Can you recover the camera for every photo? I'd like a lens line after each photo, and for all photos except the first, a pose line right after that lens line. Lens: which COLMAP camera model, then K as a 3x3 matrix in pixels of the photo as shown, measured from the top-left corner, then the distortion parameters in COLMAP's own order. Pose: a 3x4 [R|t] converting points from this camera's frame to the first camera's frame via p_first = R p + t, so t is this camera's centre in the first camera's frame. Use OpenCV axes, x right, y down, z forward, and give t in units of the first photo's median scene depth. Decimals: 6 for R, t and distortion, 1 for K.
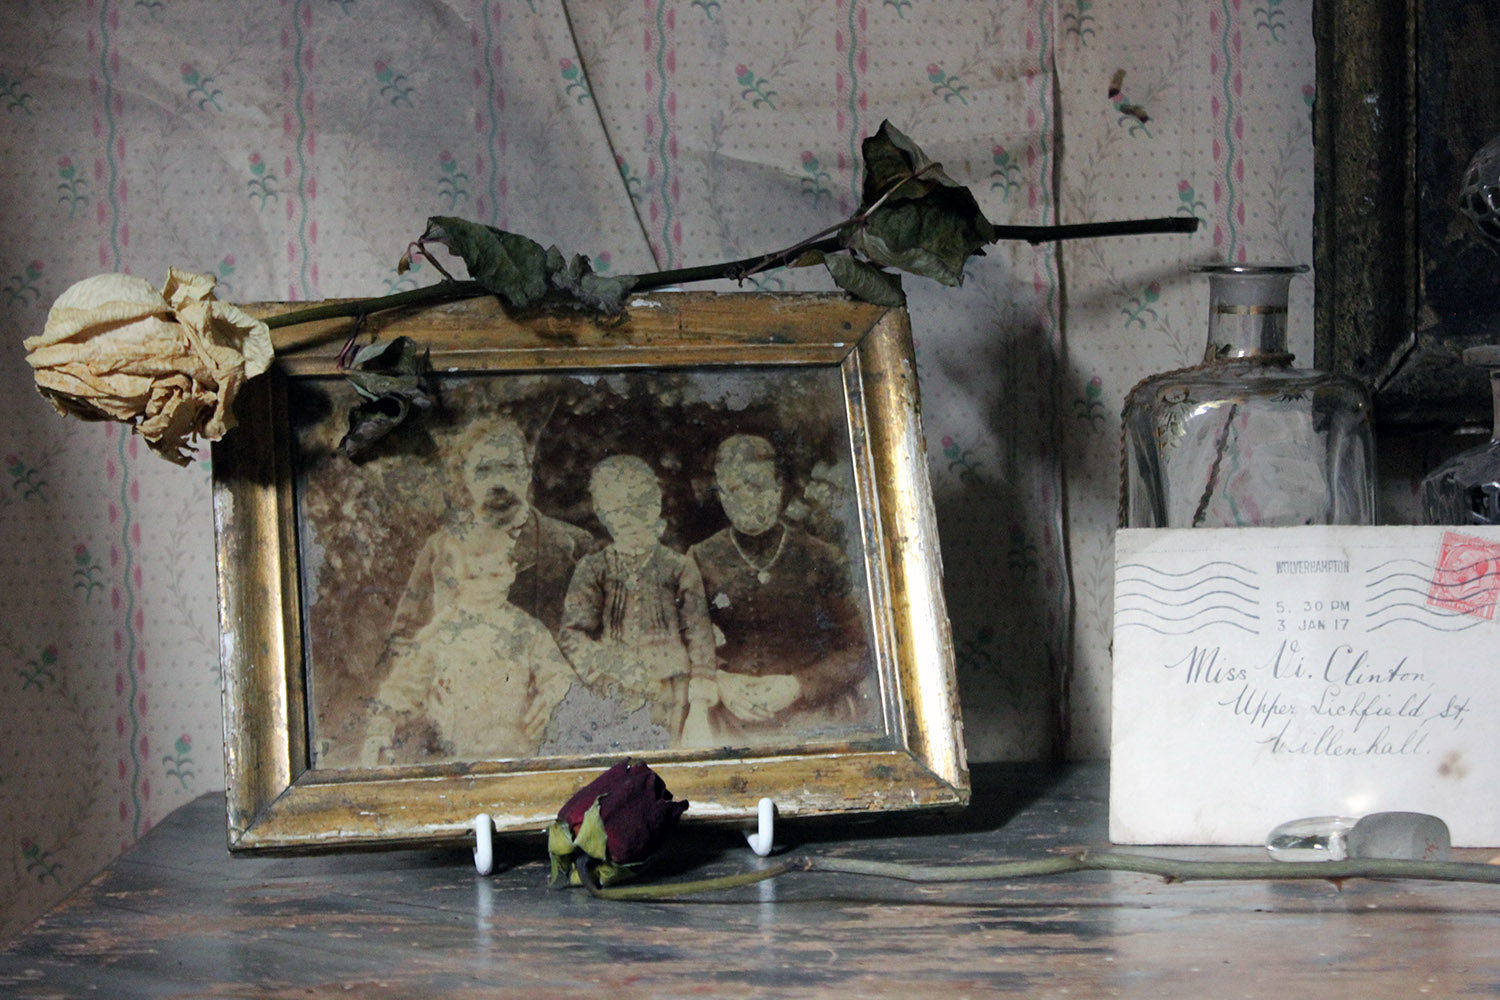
lens RADIAL K [[3240.8, 0, 750.0], [0, 3240.8, 500.0], [0, 0, 1]] dist [0.113312, -0.226638]
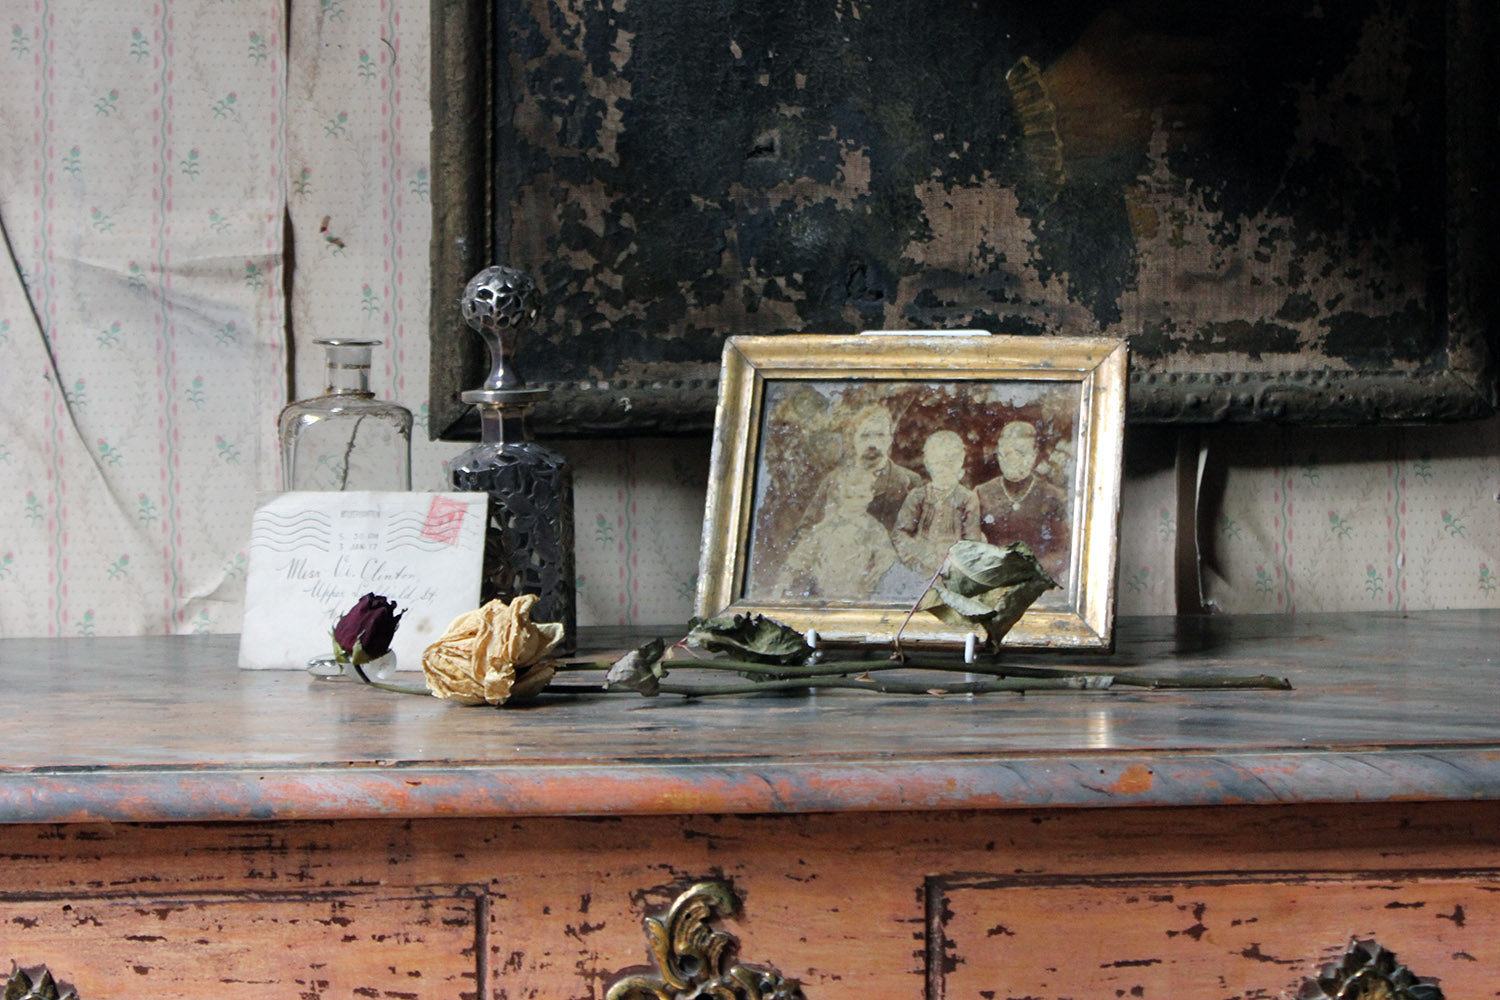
lens RADIAL K [[3000.2, 0, 750.0], [0, 3000.2, 500.0], [0, 0, 1]] dist [0.047457, 0.148566]
pose [[0.892539, 0.051614, -0.448007, 0.585946], [-0.044507, 0.998661, 0.026386, -0.014759], [0.448768, -0.003611, 0.893641, -0.462628]]
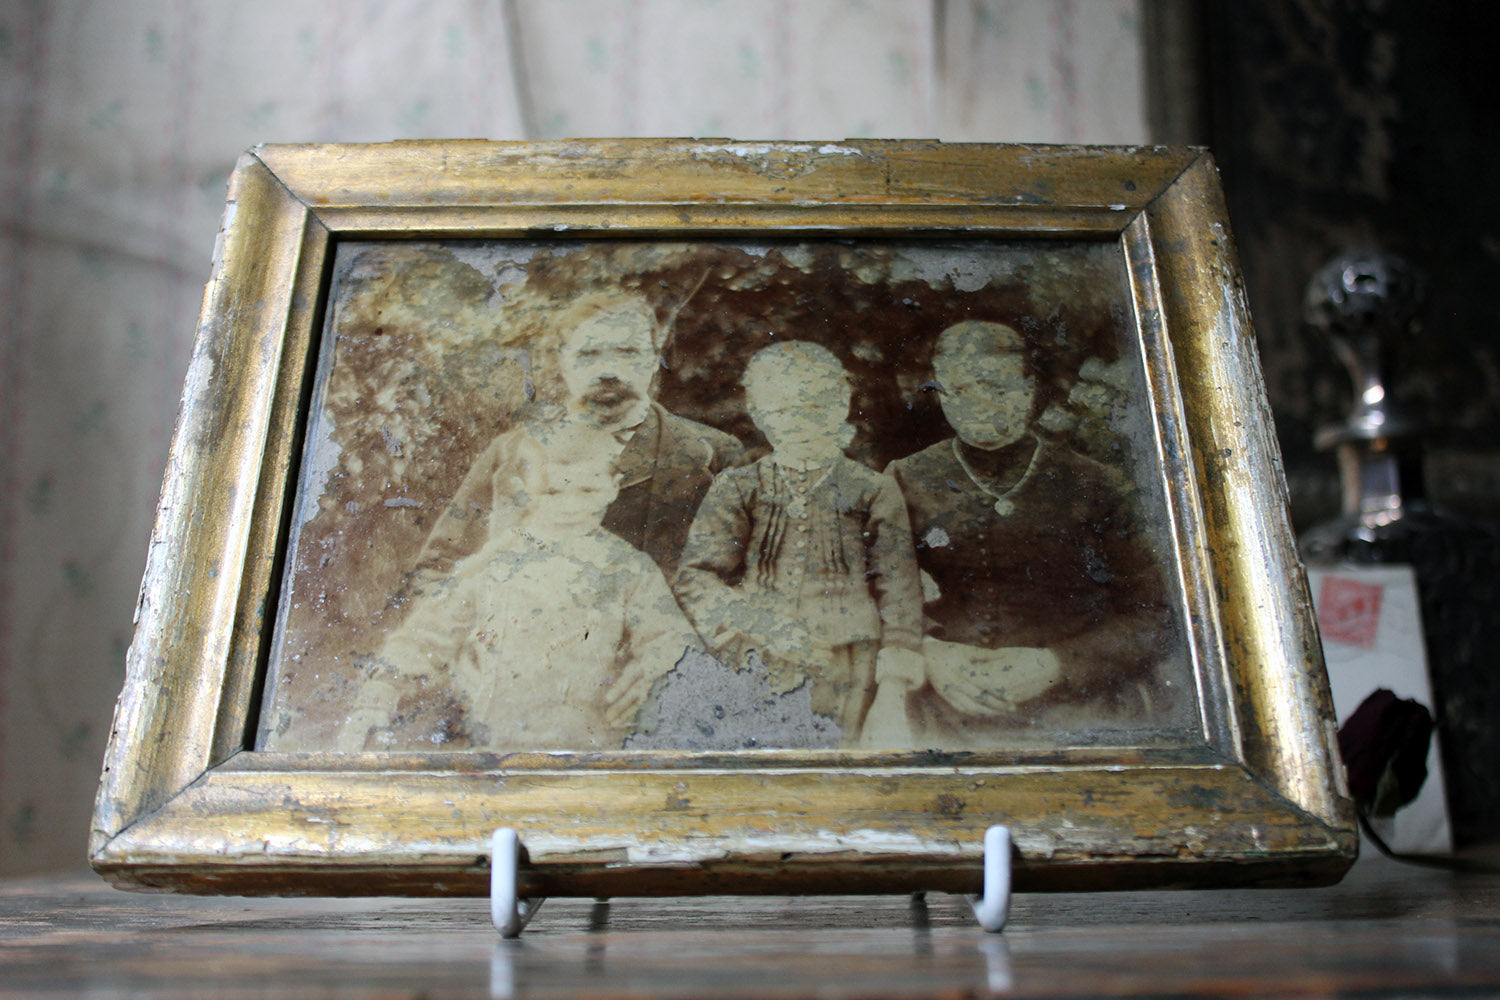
lens RADIAL K [[1818.8, 0, 744.8], [0, 1818.8, 454.0], [0, 0, 1]] dist [-0.089187, 0.055522]
pose [[0.980566, -0.017742, -0.195387, 0.024622], [-0.033955, 0.965526, -0.258082, 0.109443], [0.193230, 0.259701, 0.946159, 0.652807]]
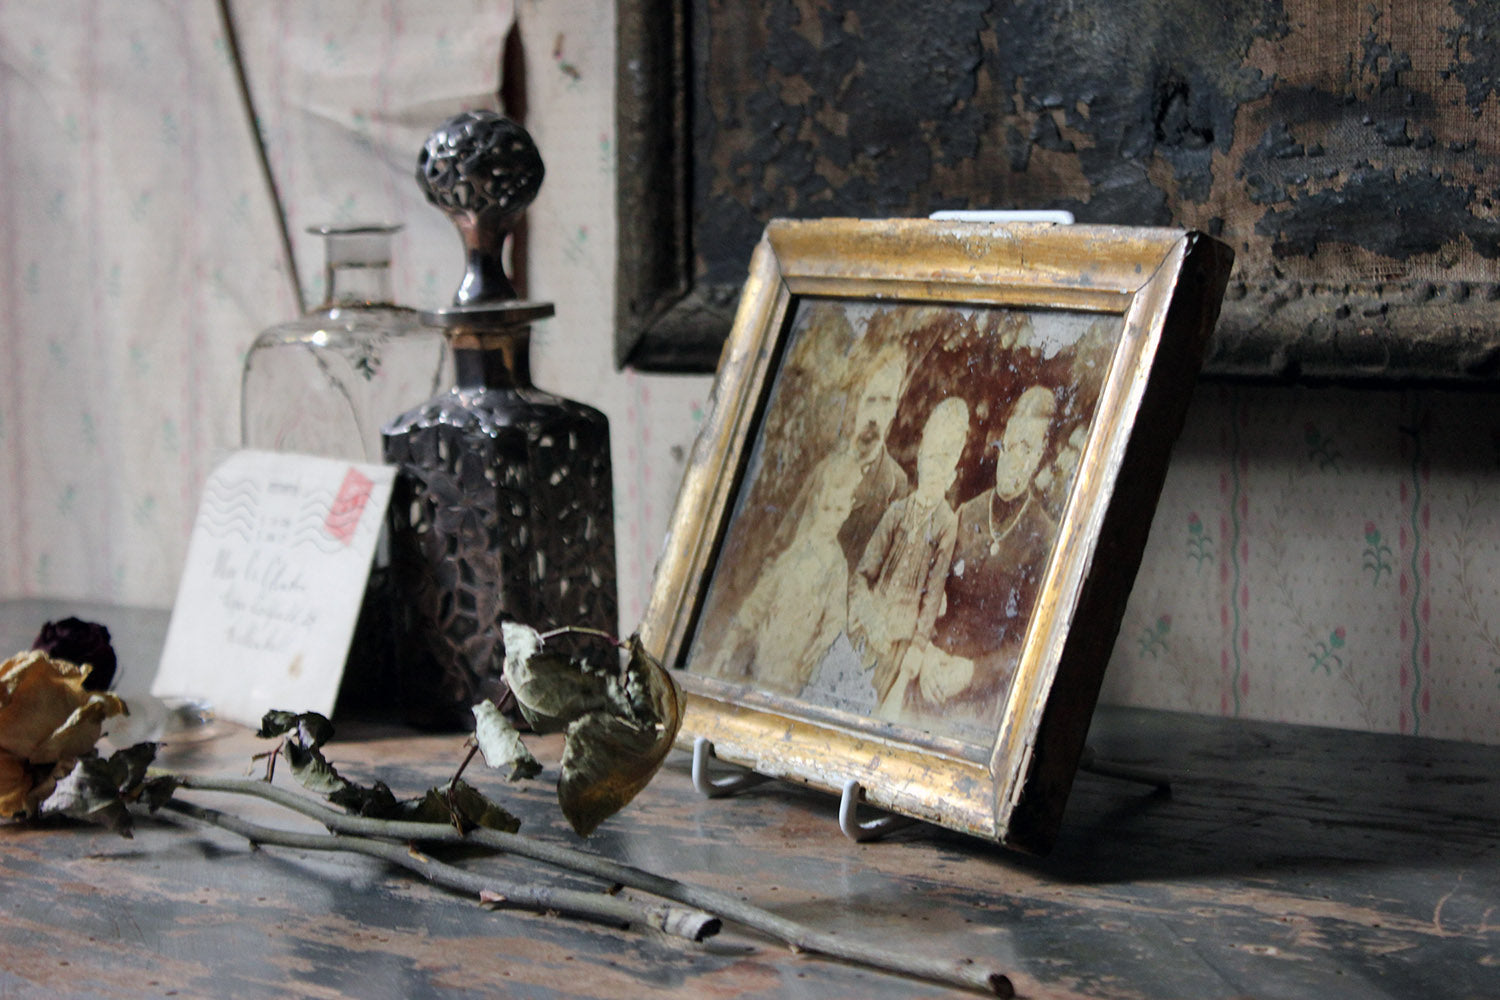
lens RADIAL K [[3240.8, 0, 750.0], [0, 3240.8, 500.0], [0, 0, 1]] dist [0.113312, -0.226638]
pose [[0.332189, 0.119617, -0.935597, 0.824891], [-0.035831, 0.992810, 0.114209, -0.090067], [0.942532, -0.004415, 0.334086, 0.643982]]
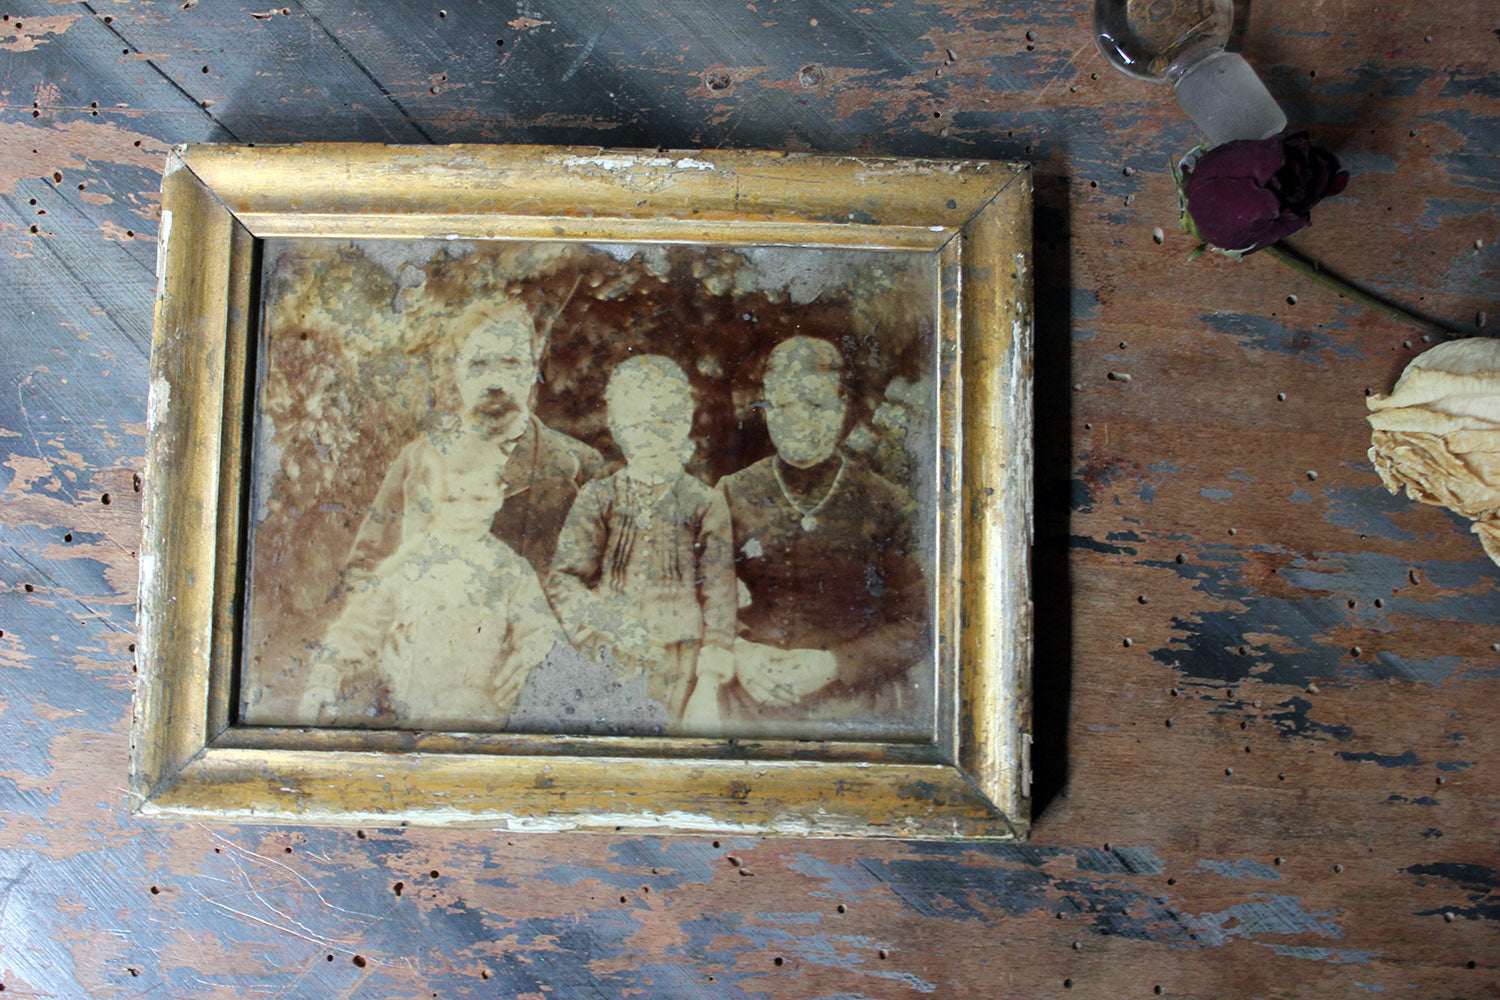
lens RADIAL K [[1843.9, 0, 750.0], [0, 1843.9, 500.0], [0, 0, 1]] dist [-0.087733, 0.081436]
pose [[0.975282, 0.102575, -0.195711, 0.080175], [-0.053034, 0.968495, 0.243319, -0.093750], [0.214504, -0.226925, 0.949996, 0.566794]]
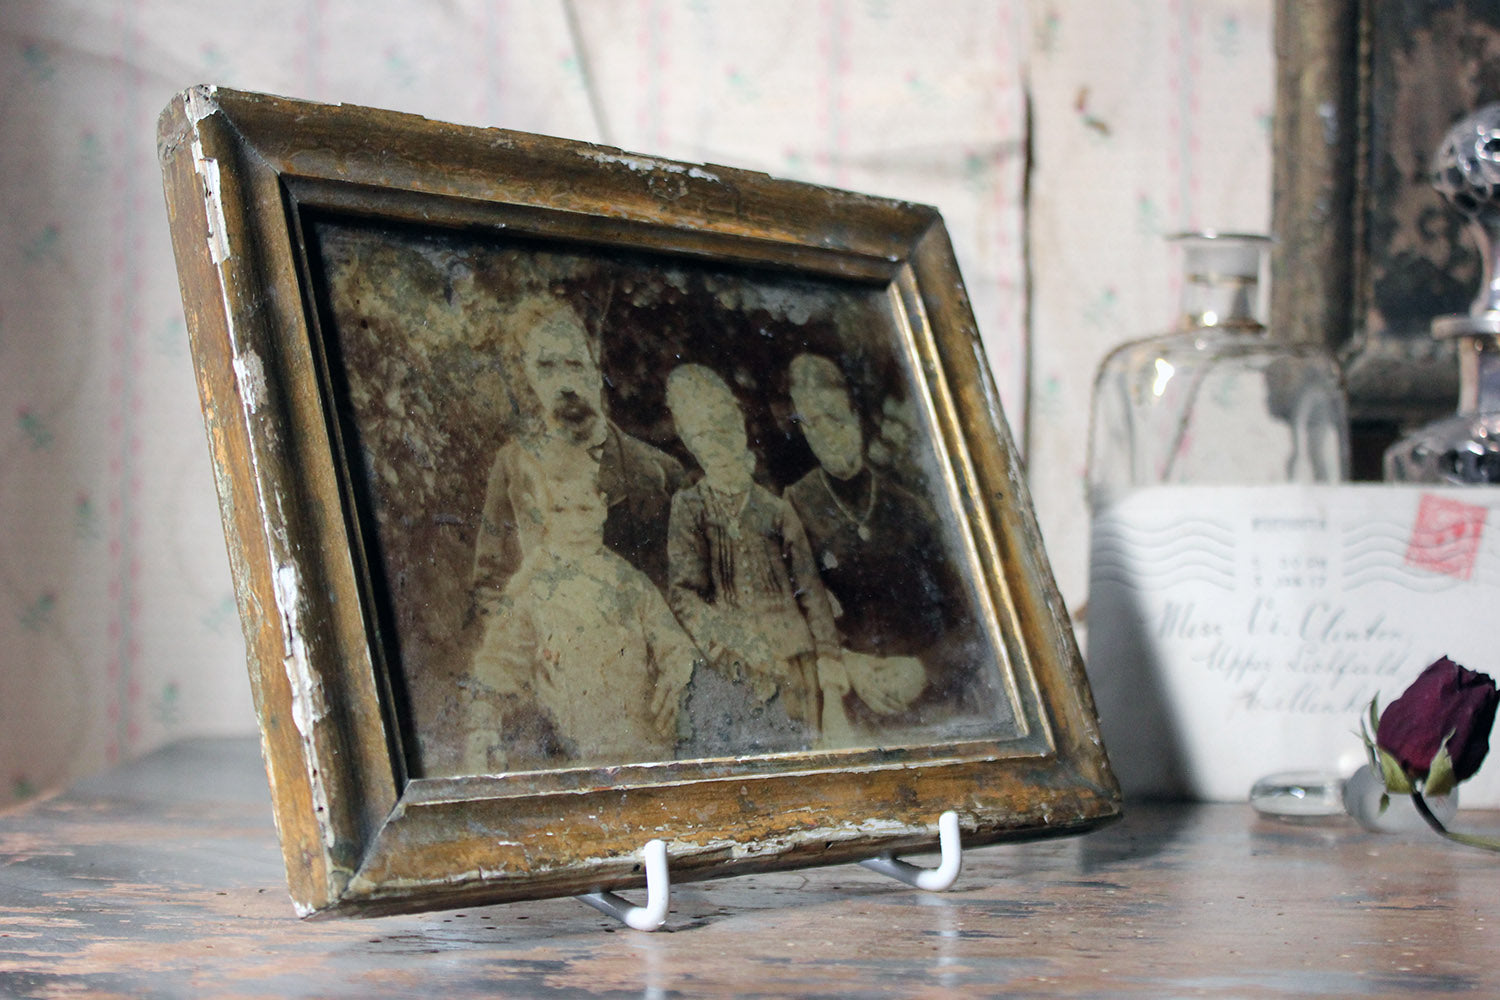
lens RADIAL K [[2345.5, 0, 807.1], [0, 2345.5, 468.7], [0, 0, 1]] dist [-0.032999, 0.080682]
pose [[0.850231, 0.055191, 0.523509, -0.304856], [-0.004053, 0.995146, -0.098331, 0.064471], [-0.526395, 0.081482, 0.846327, 0.536289]]
